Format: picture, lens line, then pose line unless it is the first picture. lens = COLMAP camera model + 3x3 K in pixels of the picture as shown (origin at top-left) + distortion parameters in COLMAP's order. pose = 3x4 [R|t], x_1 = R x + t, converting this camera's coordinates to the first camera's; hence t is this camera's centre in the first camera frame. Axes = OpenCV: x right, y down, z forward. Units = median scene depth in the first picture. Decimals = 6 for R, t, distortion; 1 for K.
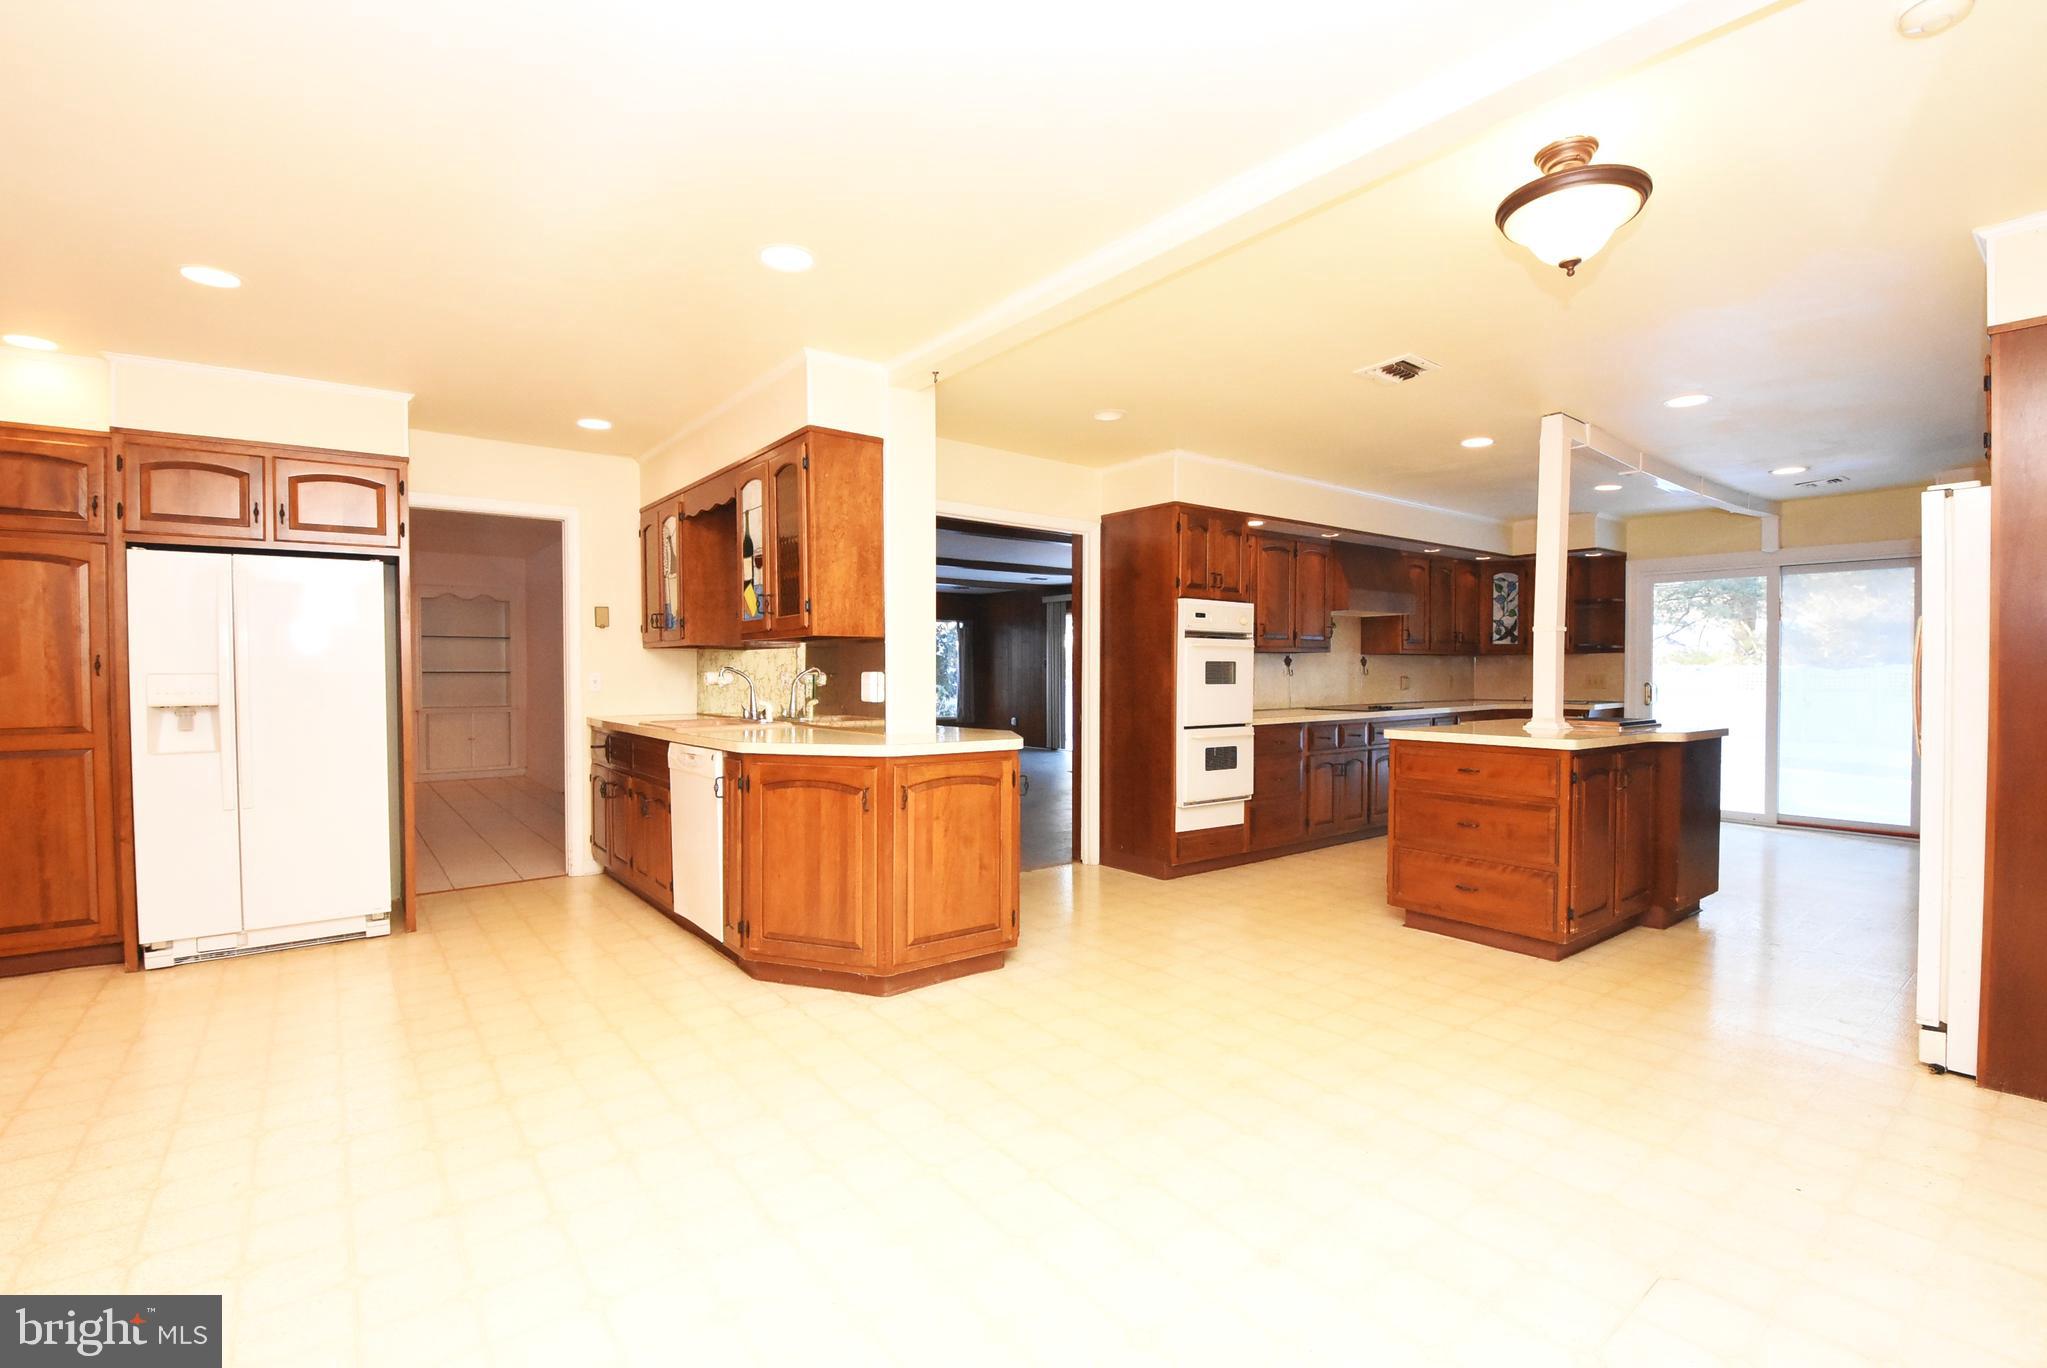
lens RADIAL K [[924.3, 0, 1023.5], [0, 924.3, 684.0], [0, 0, 1]] dist [-0.002759, -0.014000]
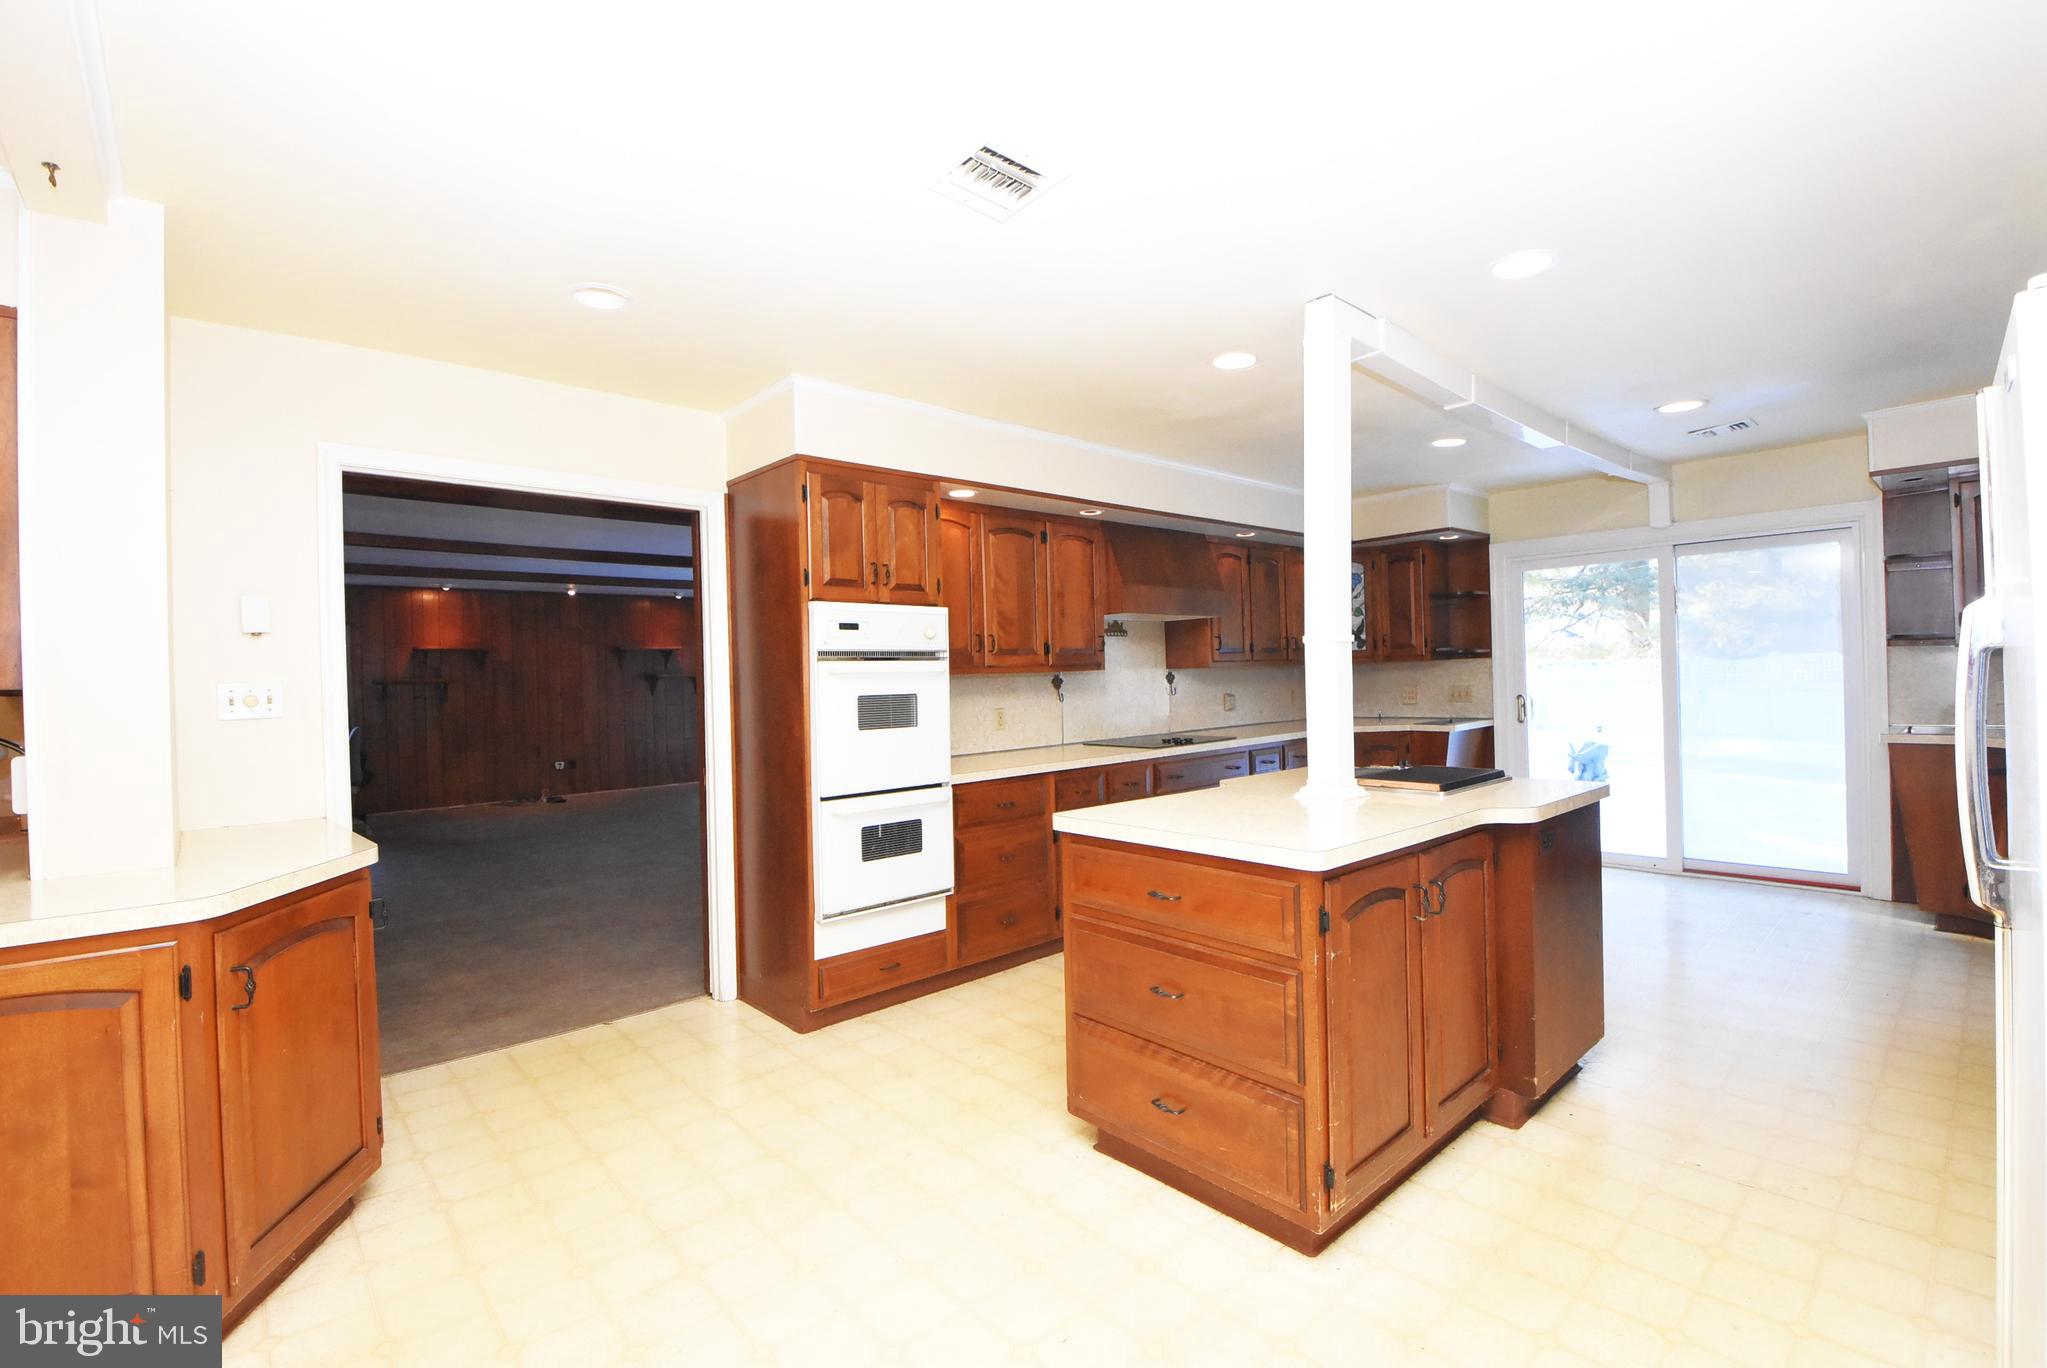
lens RADIAL K [[921.2, 0, 1034.7], [0, 921.2, 671.6], [0, 0, 1]] dist [0.002977, -0.013738]
pose [[0.996268, -0.027035, 0.081971, 0.263349], [0.028662, 0.999414, -0.018731, -0.025429], [-0.081417, 0.021011, 0.996459, 0.323521]]
